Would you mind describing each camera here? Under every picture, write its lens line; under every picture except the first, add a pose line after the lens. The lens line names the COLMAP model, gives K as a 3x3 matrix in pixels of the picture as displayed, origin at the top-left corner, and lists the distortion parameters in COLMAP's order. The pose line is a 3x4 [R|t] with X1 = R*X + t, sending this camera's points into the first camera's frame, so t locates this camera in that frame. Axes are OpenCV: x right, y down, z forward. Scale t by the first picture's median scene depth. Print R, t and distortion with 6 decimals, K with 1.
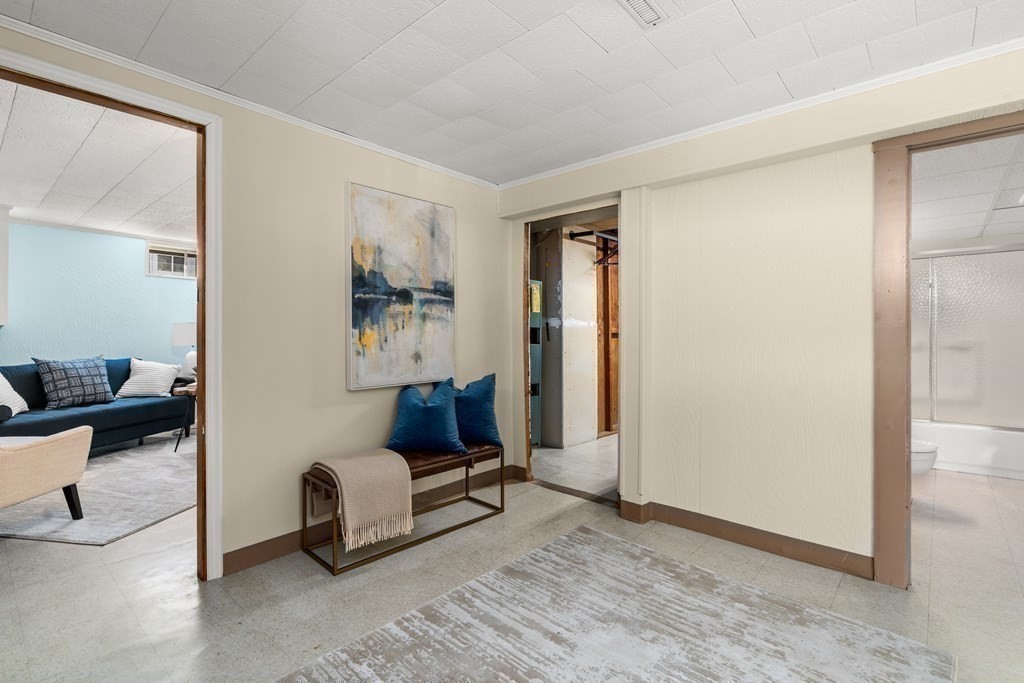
lens RADIAL K [[485.6, 0, 514.0], [0, 485.6, 338.4], [0, 0, 1]] dist [0.001694, 0.000130]
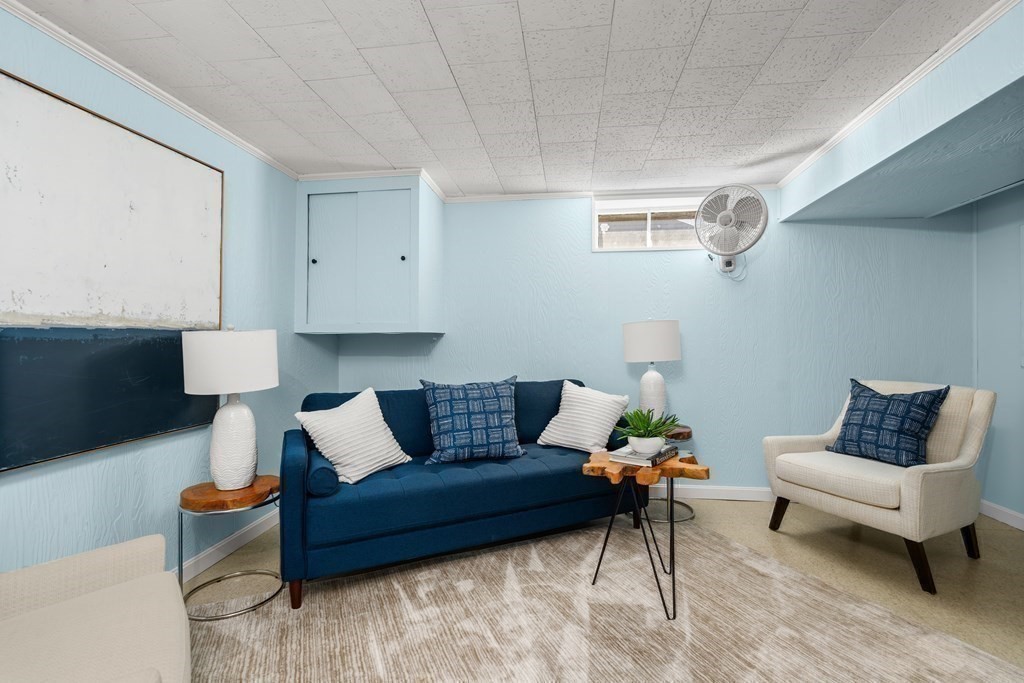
lens RADIAL K [[485.6, 0, 513.5], [0, 485.6, 339.1], [0, 0, 1]] dist [0.001694, 0.000130]
pose [[0.563700, -0.006311, -0.825955, -0.356398], [-0.001397, 0.999962, -0.008594, -0.009040], [0.825978, 0.005998, 0.563670, 0.694670]]
